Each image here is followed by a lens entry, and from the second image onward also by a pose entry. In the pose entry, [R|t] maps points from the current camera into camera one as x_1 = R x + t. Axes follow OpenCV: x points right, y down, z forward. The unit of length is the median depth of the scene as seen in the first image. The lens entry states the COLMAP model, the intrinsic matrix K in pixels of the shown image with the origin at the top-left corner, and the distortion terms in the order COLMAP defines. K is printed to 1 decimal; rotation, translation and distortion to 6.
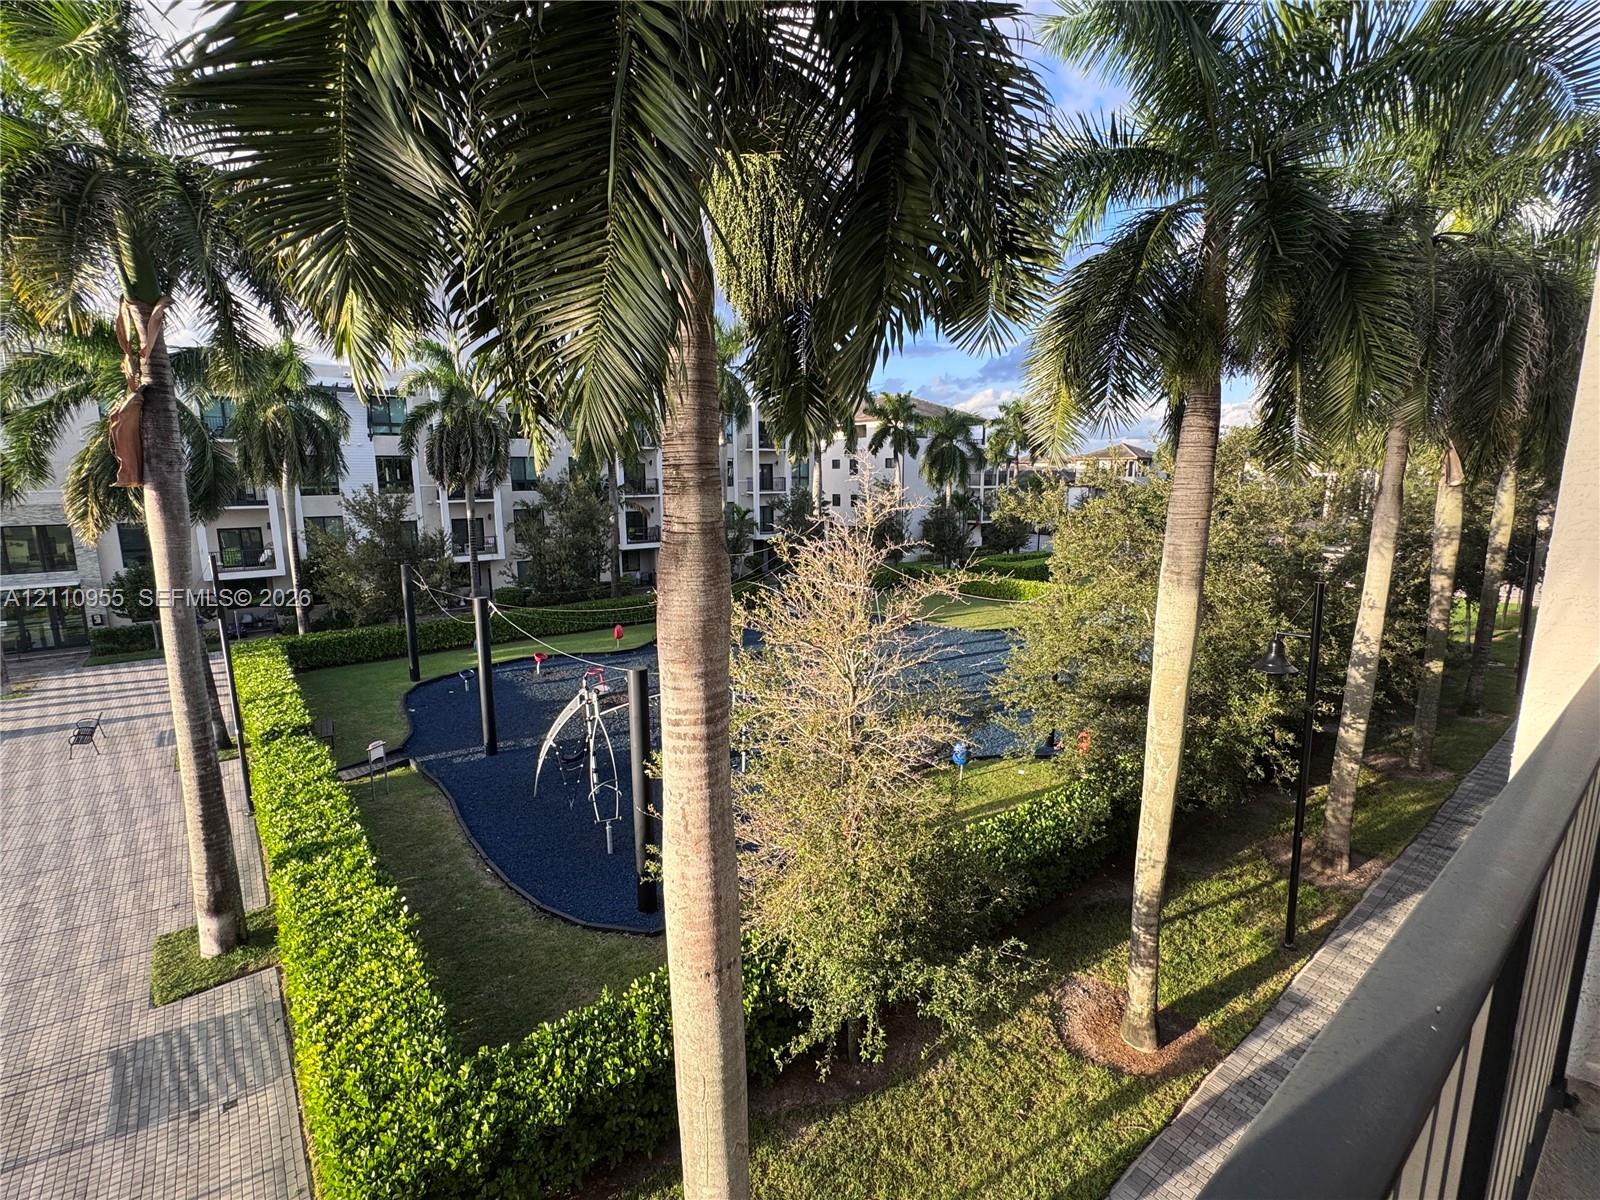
lens RADIAL K [[748.1, 0, 804.7], [0, 748.1, 603.7], [0, 0, 1]] dist [0.000832, 0.000160]
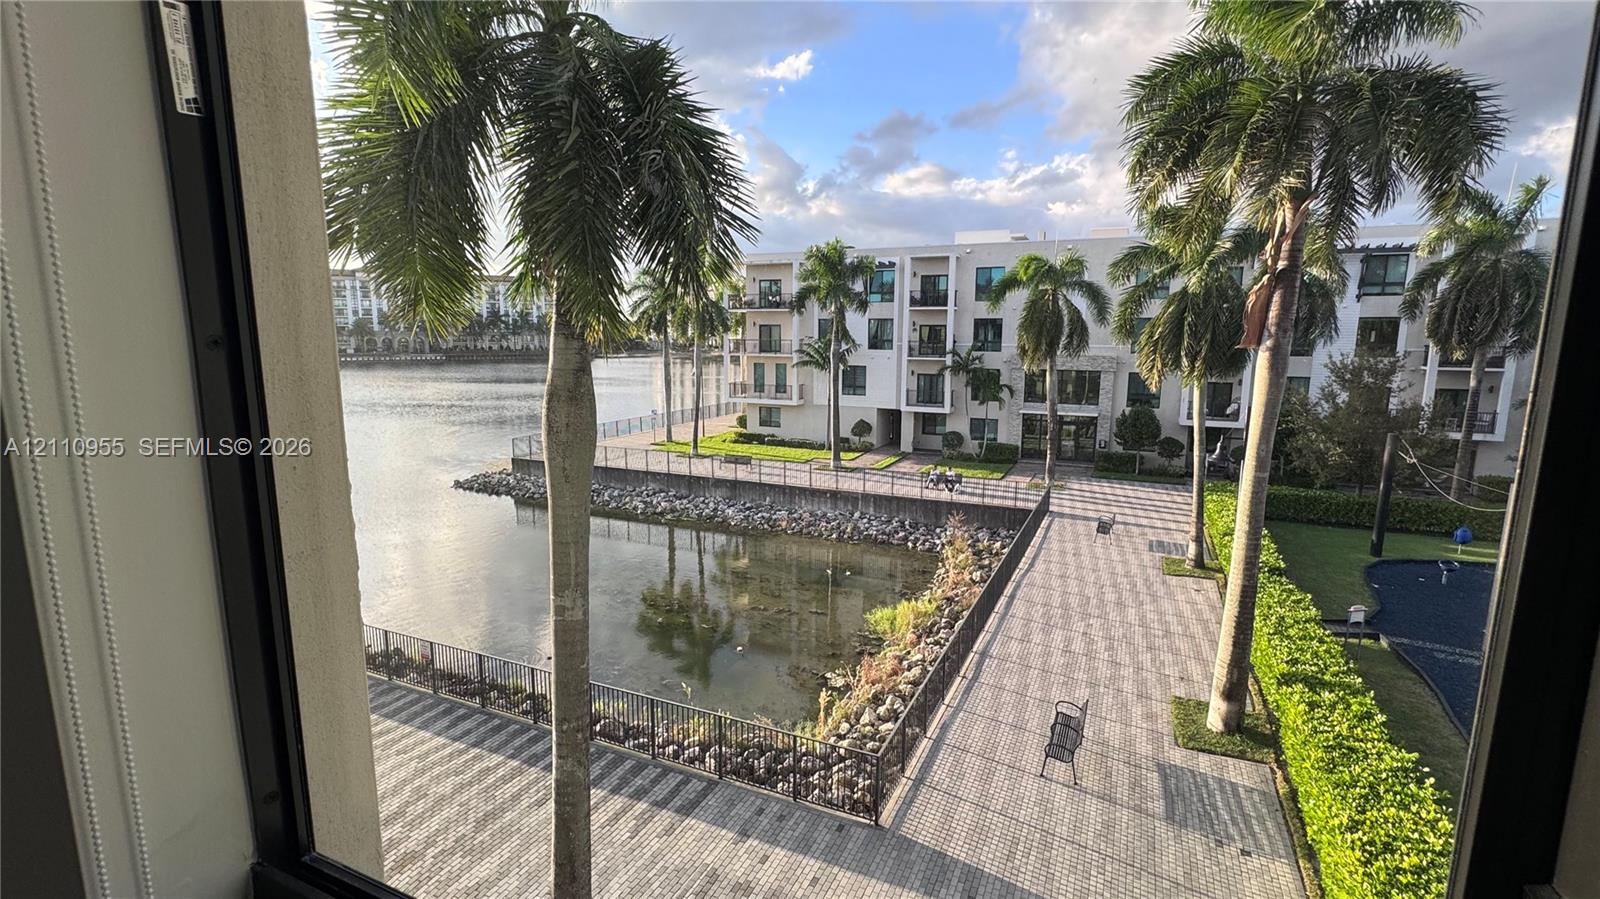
lens RADIAL K [[737.1, 0, 799.3], [0, 737.1, 452.2], [0, 0, 1]] dist [-0.001230, -0.000126]
pose [[0.438869, 0.151464, -0.885694, -0.063738], [-0.162761, 0.982785, 0.087418, 0.019668], [0.883687, 0.105792, 0.455966, -0.145377]]
